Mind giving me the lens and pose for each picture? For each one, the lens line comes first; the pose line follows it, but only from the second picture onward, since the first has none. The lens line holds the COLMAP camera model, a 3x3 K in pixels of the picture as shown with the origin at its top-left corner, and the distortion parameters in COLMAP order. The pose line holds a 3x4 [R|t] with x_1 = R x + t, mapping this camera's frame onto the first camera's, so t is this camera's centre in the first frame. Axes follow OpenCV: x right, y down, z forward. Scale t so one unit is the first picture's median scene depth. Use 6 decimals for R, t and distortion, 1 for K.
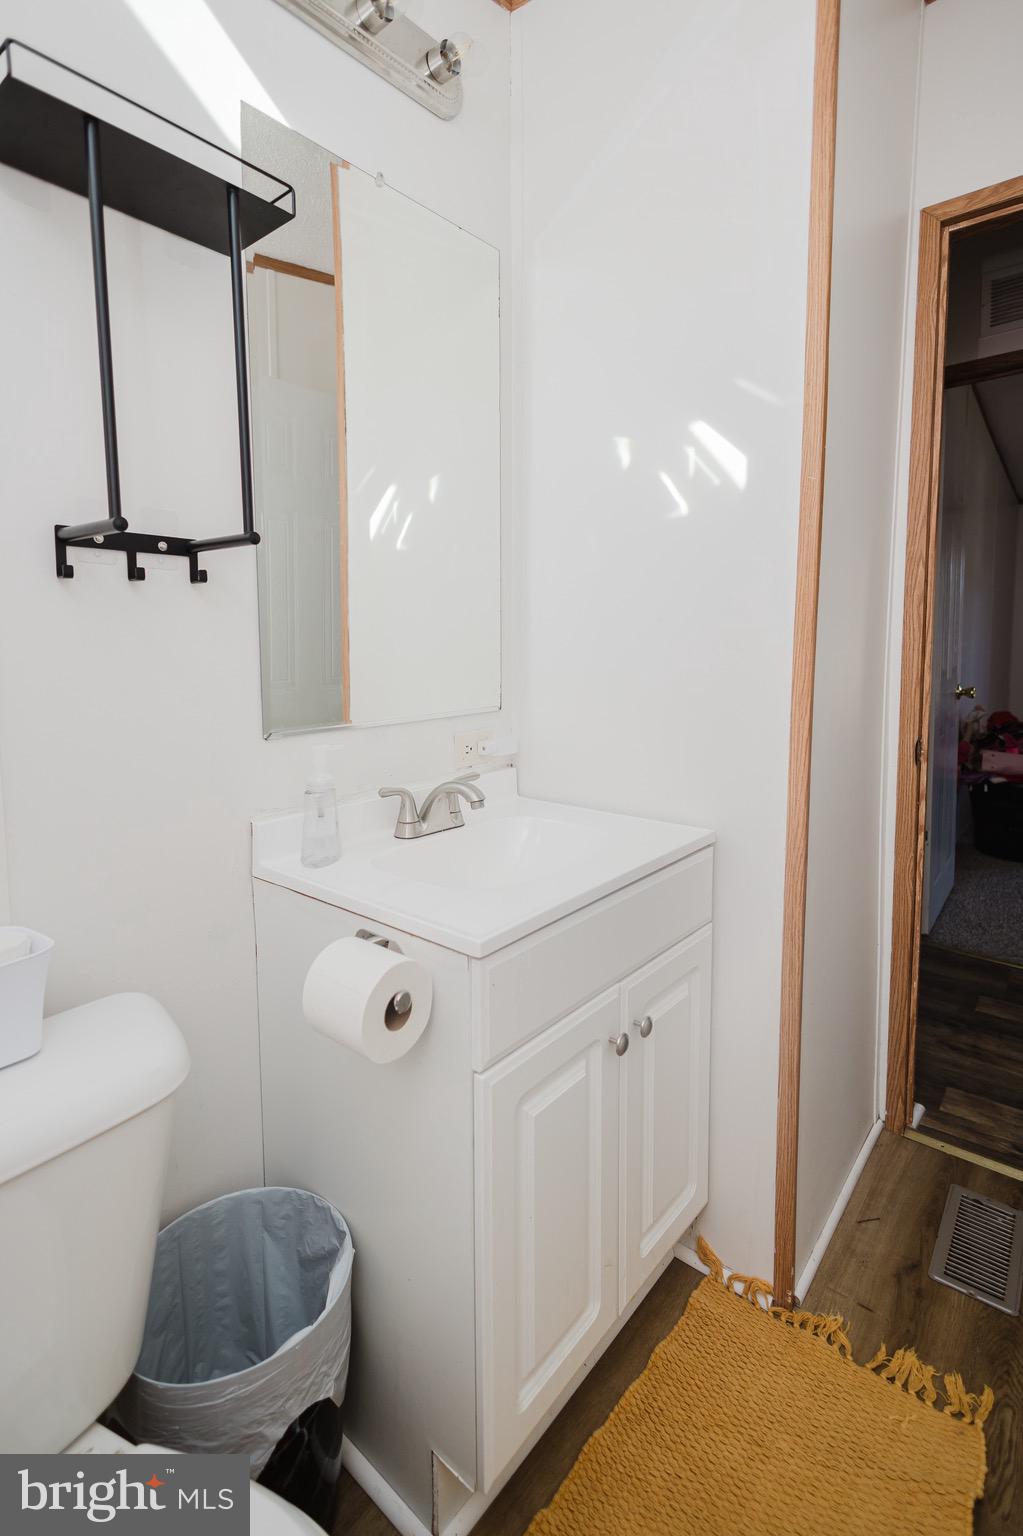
lens RADIAL K [[735.3, 0, 490.1], [0, 735.3, 724.9], [0, 0, 1]] dist [0.010387, -0.003474]
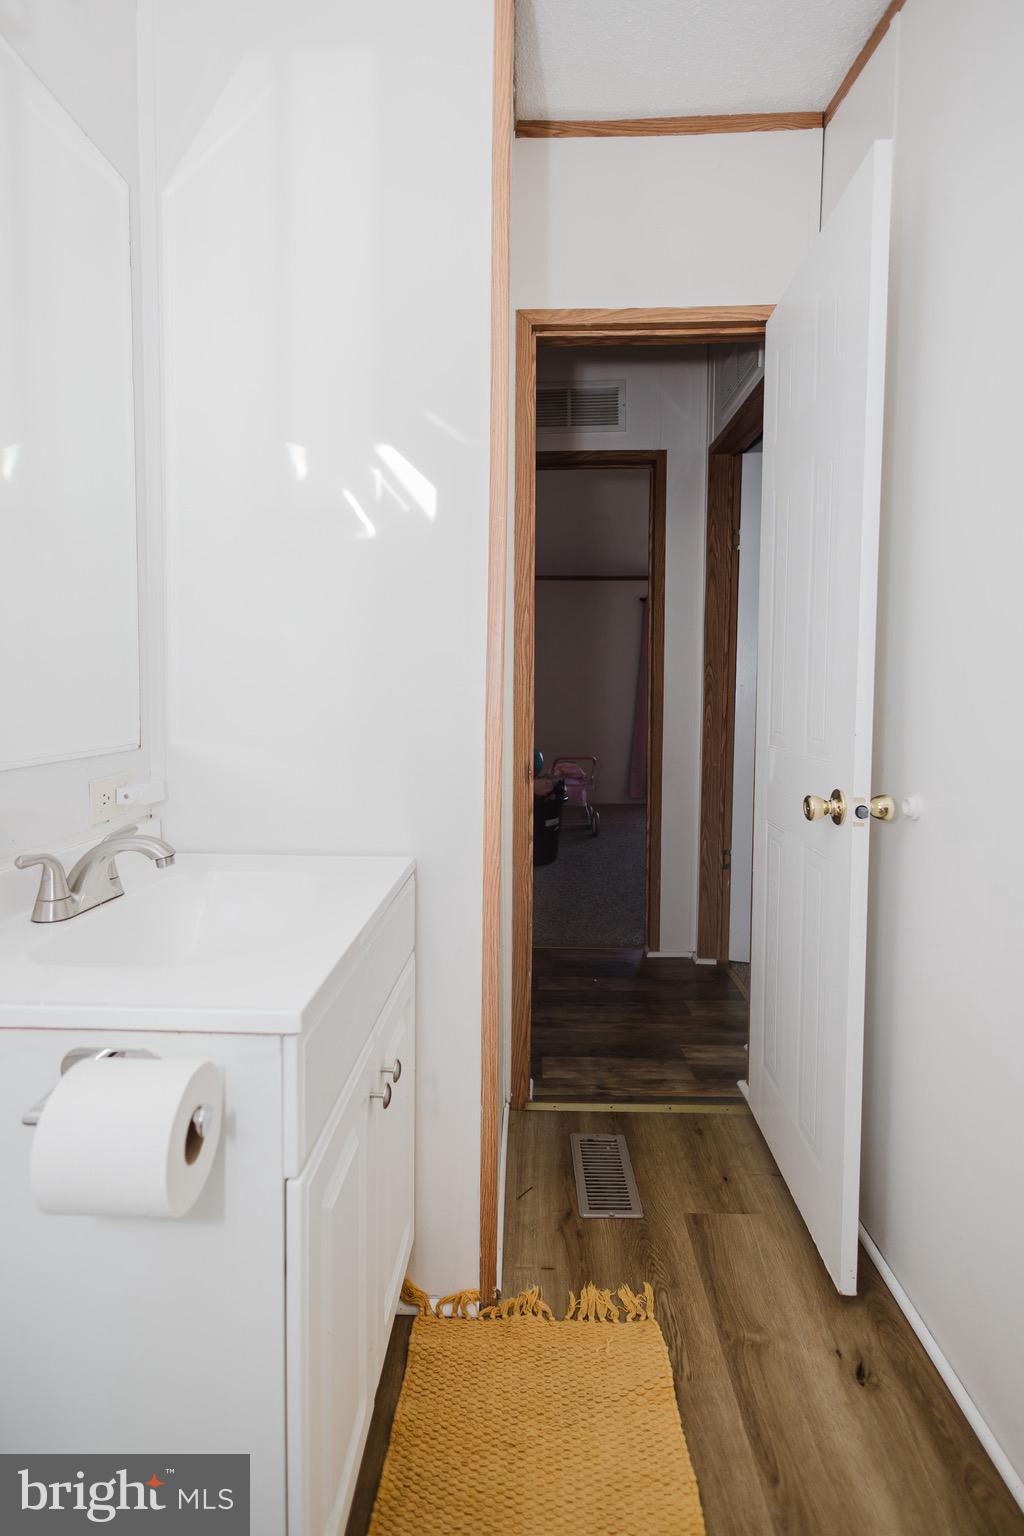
lens RADIAL K [[735.3, 0, 506.7], [0, 735.3, 752.6], [0, 0, 1]] dist [0.010387, -0.003474]
pose [[0.786267, -0.039046, 0.616652, -0.205535], [0.057846, 0.998270, -0.010548, 0.020026], [-0.615173, 0.043965, 0.787165, 0.133395]]
